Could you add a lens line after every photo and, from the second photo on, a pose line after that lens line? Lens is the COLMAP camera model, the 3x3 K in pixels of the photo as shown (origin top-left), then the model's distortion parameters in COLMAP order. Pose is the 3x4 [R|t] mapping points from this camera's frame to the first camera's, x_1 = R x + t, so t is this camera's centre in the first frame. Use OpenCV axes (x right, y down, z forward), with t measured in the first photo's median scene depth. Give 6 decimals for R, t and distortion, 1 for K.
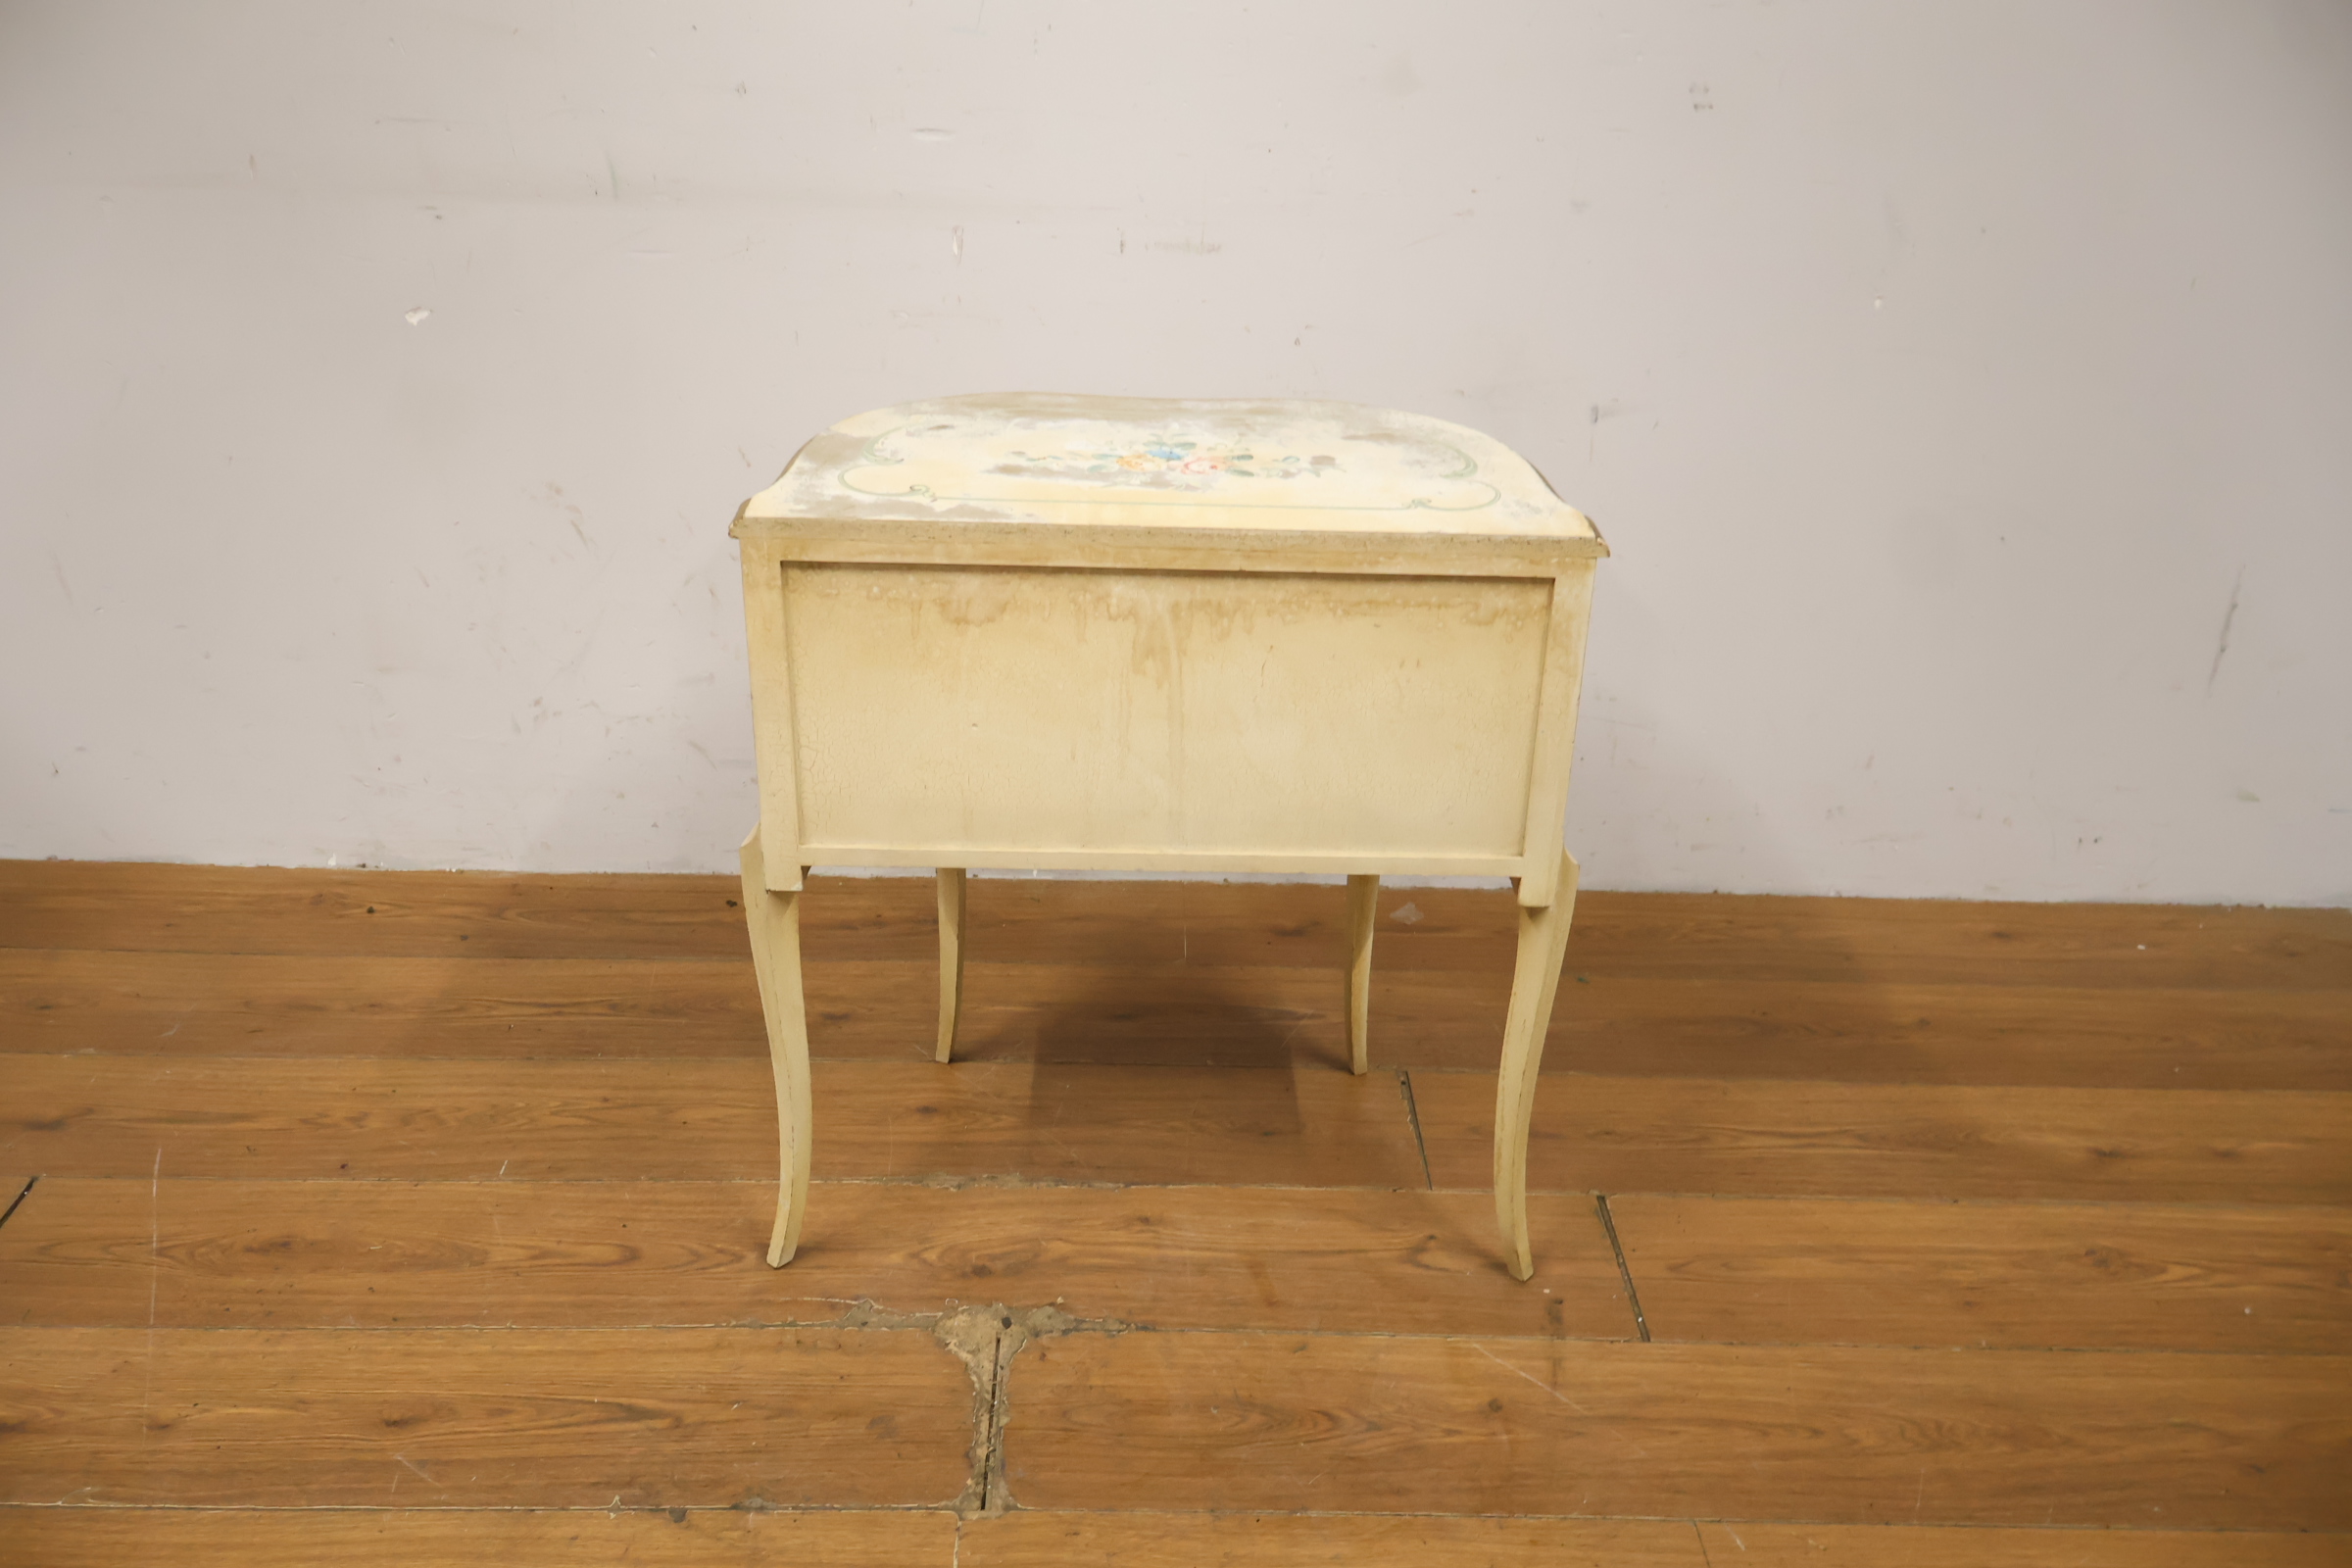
lens RADIAL K [[2012.9, 0, 1176.2], [0, 2012.9, 779.2], [0, 0, 1]] dist [-0.001190, 0.002169]
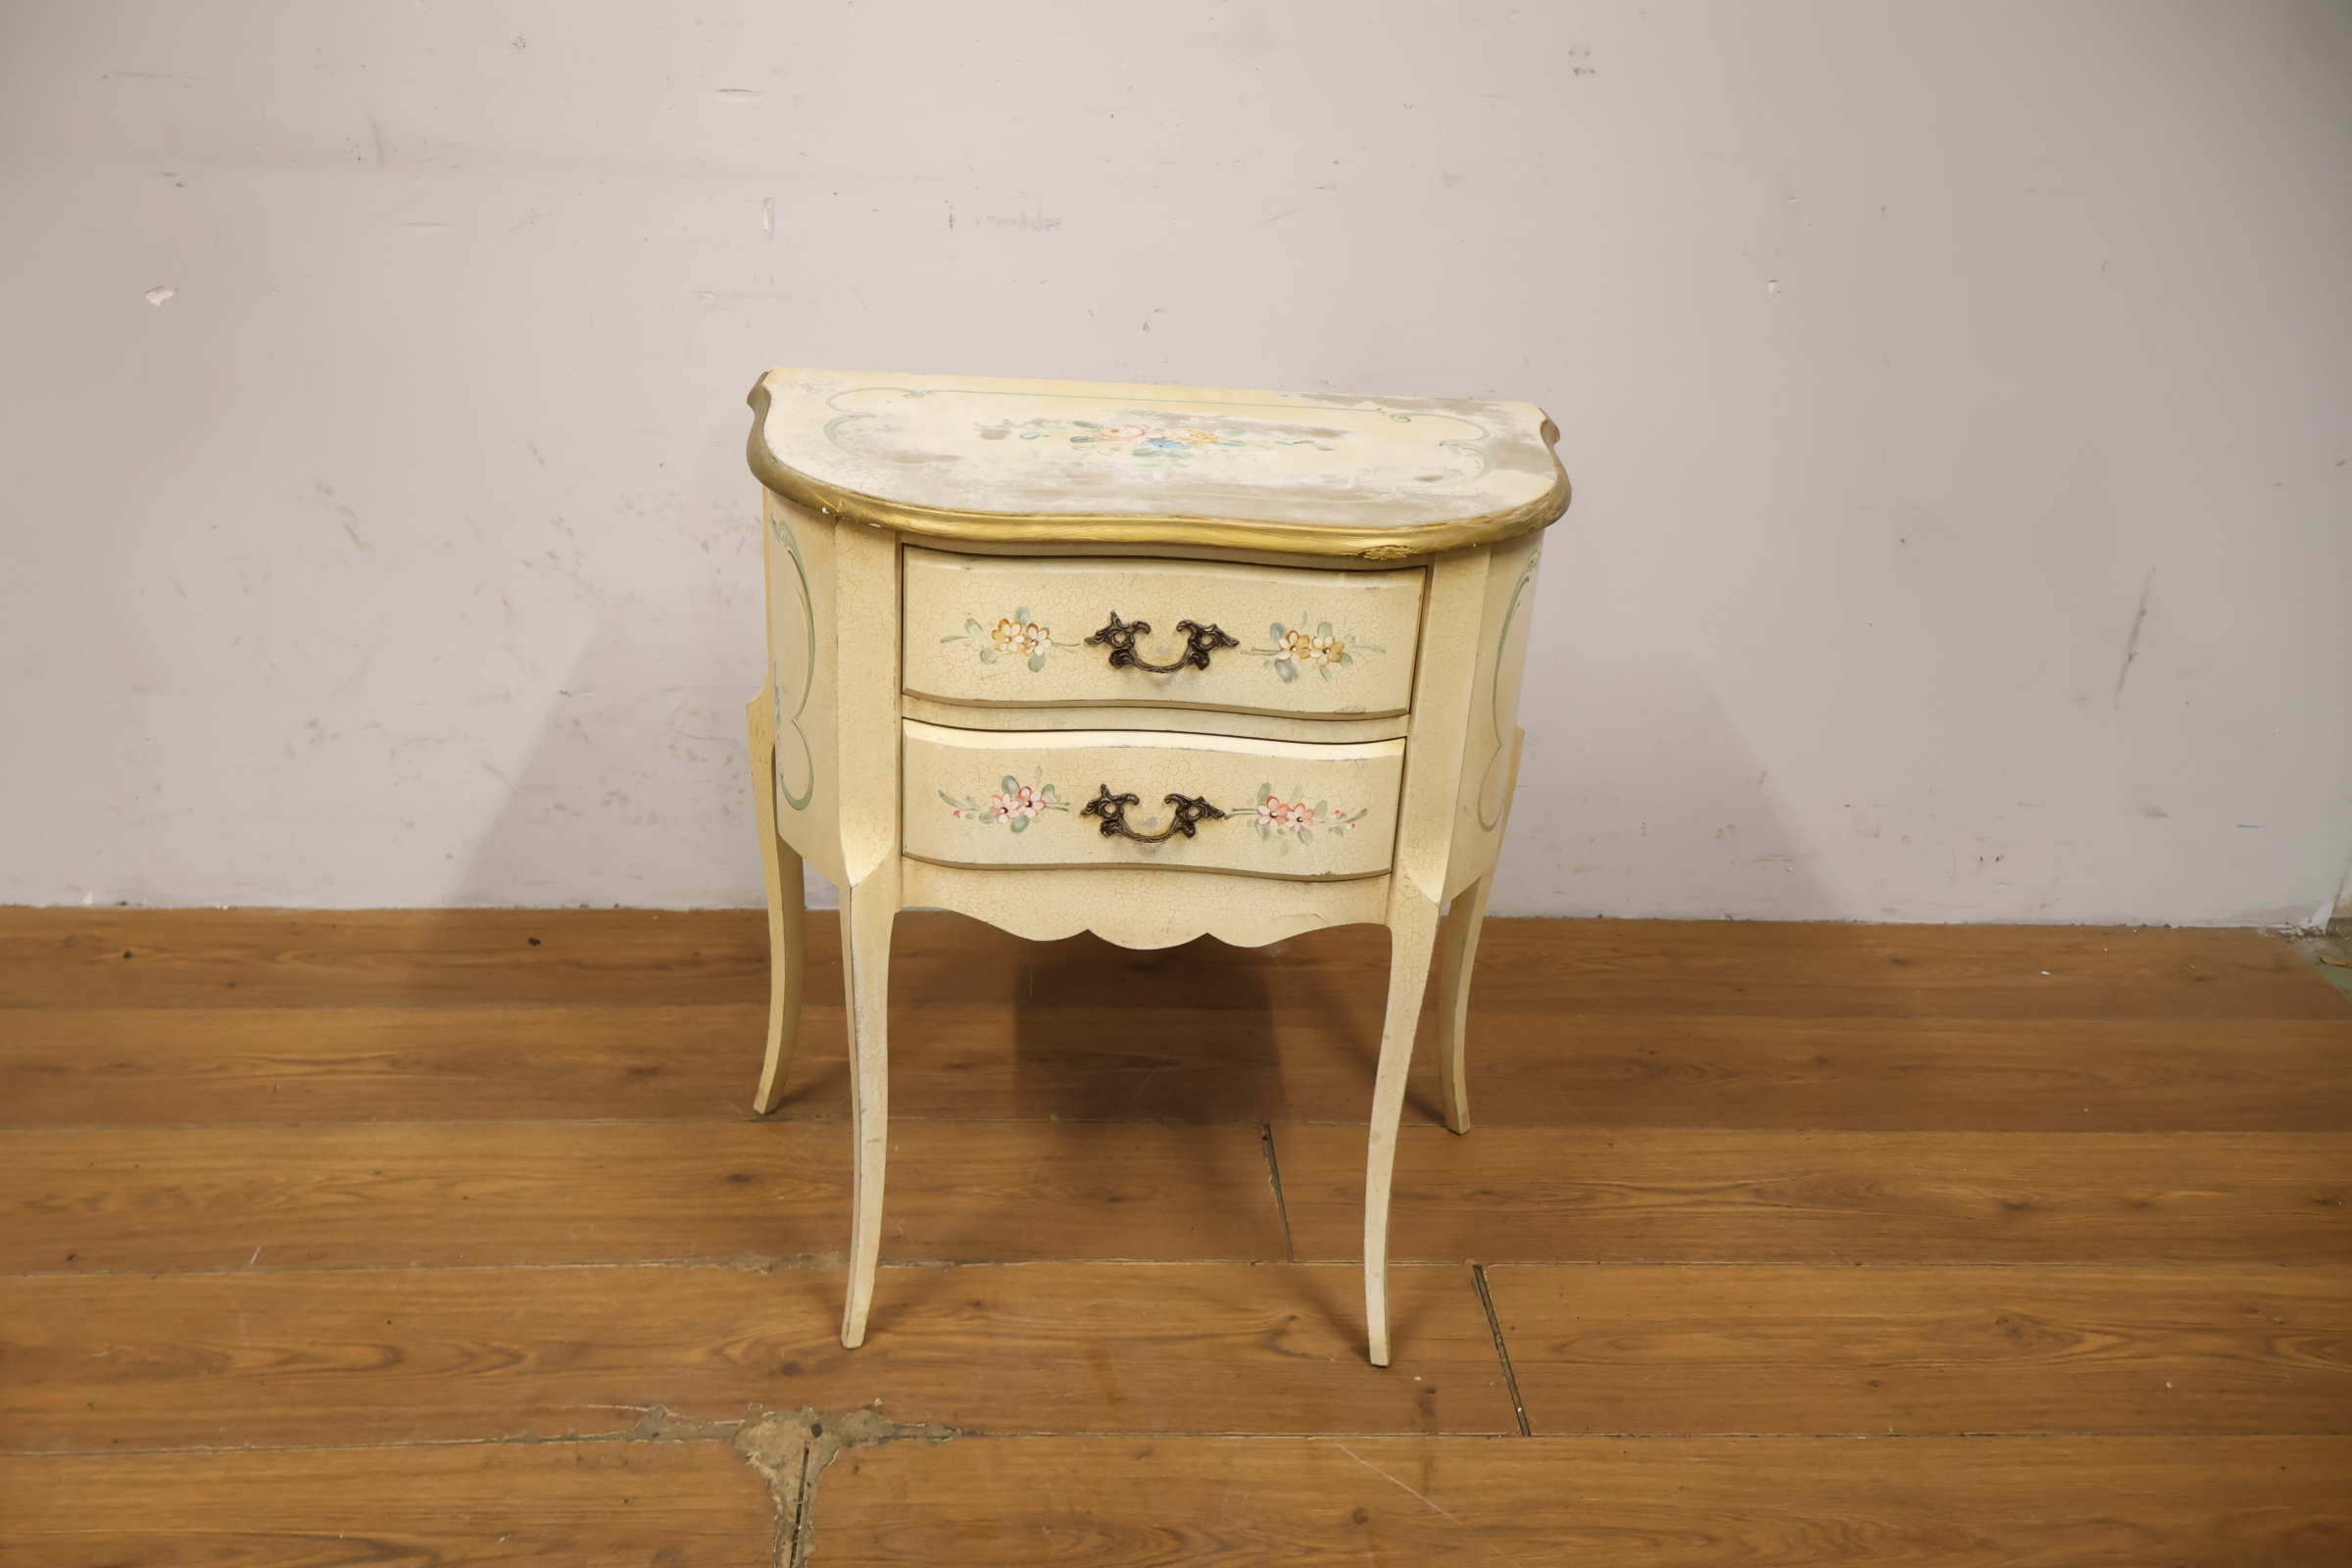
lens RADIAL K [[2012.9, 0, 1154.9], [0, 2012.9, 790.3], [0, 0, 1]] dist [-0.001190, 0.002169]
pose [[0.998967, -0.006479, 0.044978, 0.026028], [0.005769, 0.999857, 0.015893, -0.026024], [-0.045074, -0.015617, 0.998862, 0.100247]]
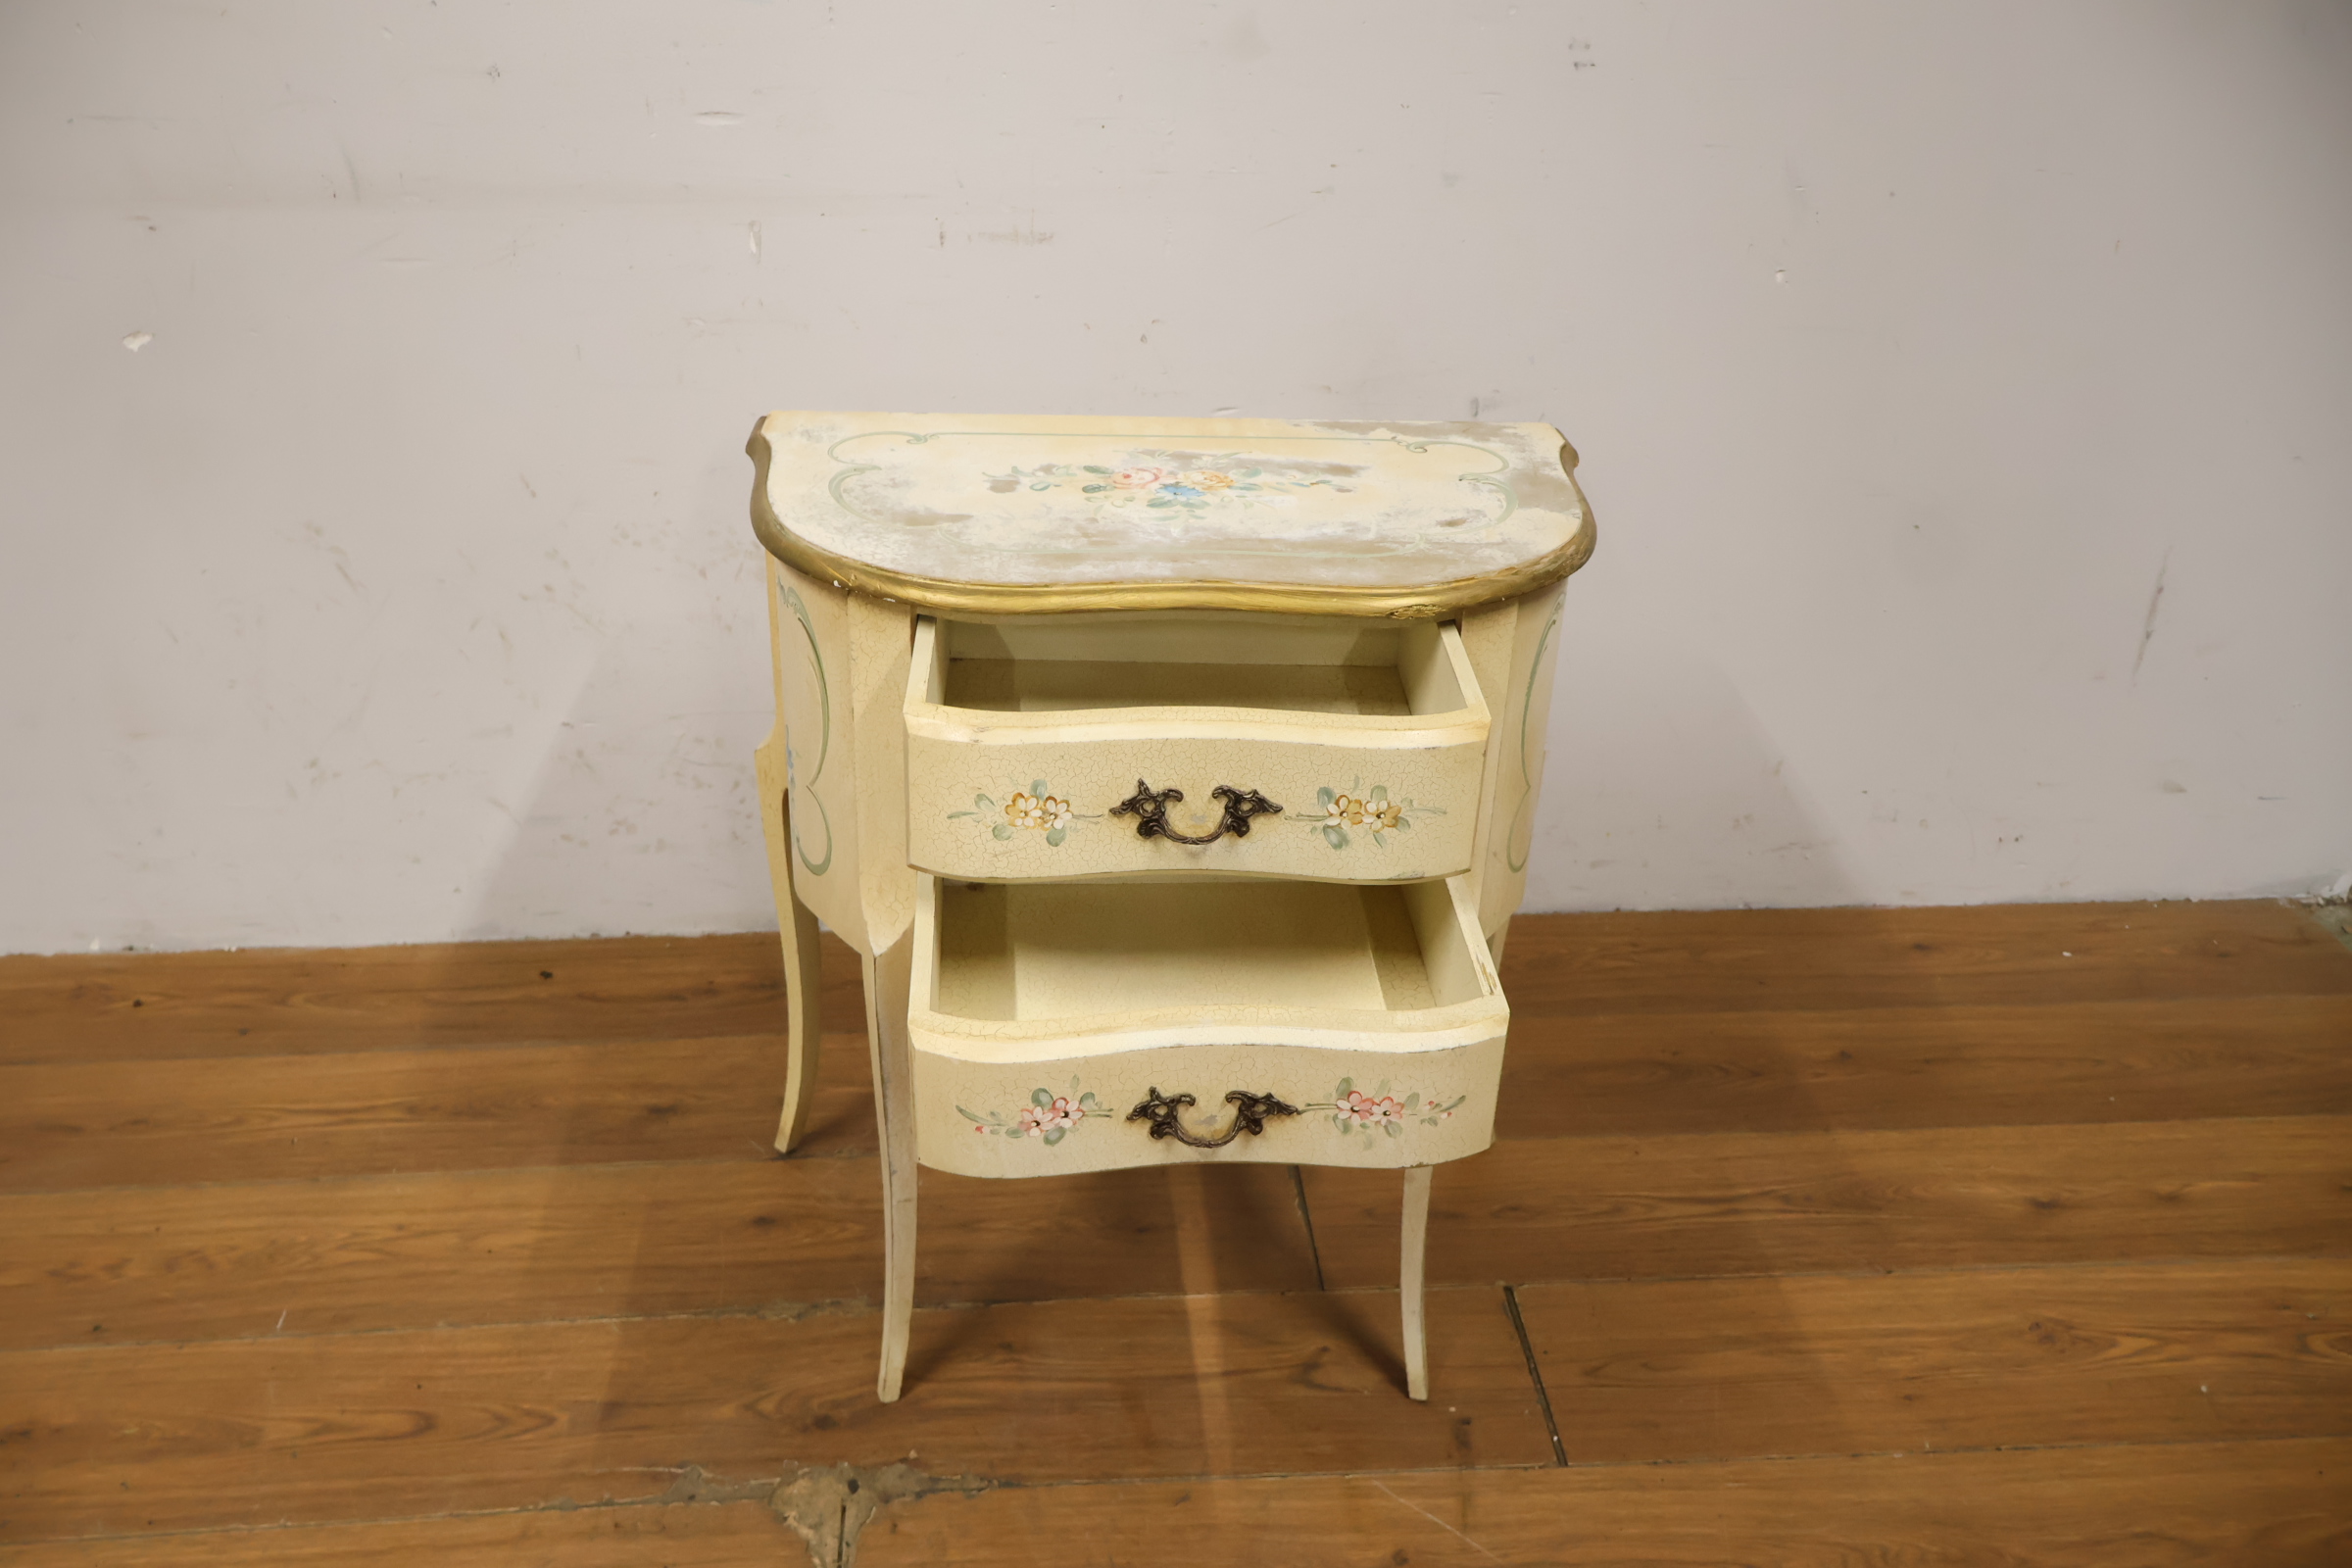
lens RADIAL K [[2012.9, 0, 1161.8], [0, 2012.9, 793.5], [0, 0, 1]] dist [-0.001190, 0.002169]
pose [[0.998114, -0.040012, 0.046552, 0.021952], [0.037619, 0.997979, 0.051204, -0.072852], [-0.048507, -0.049356, 0.997603, 0.113668]]
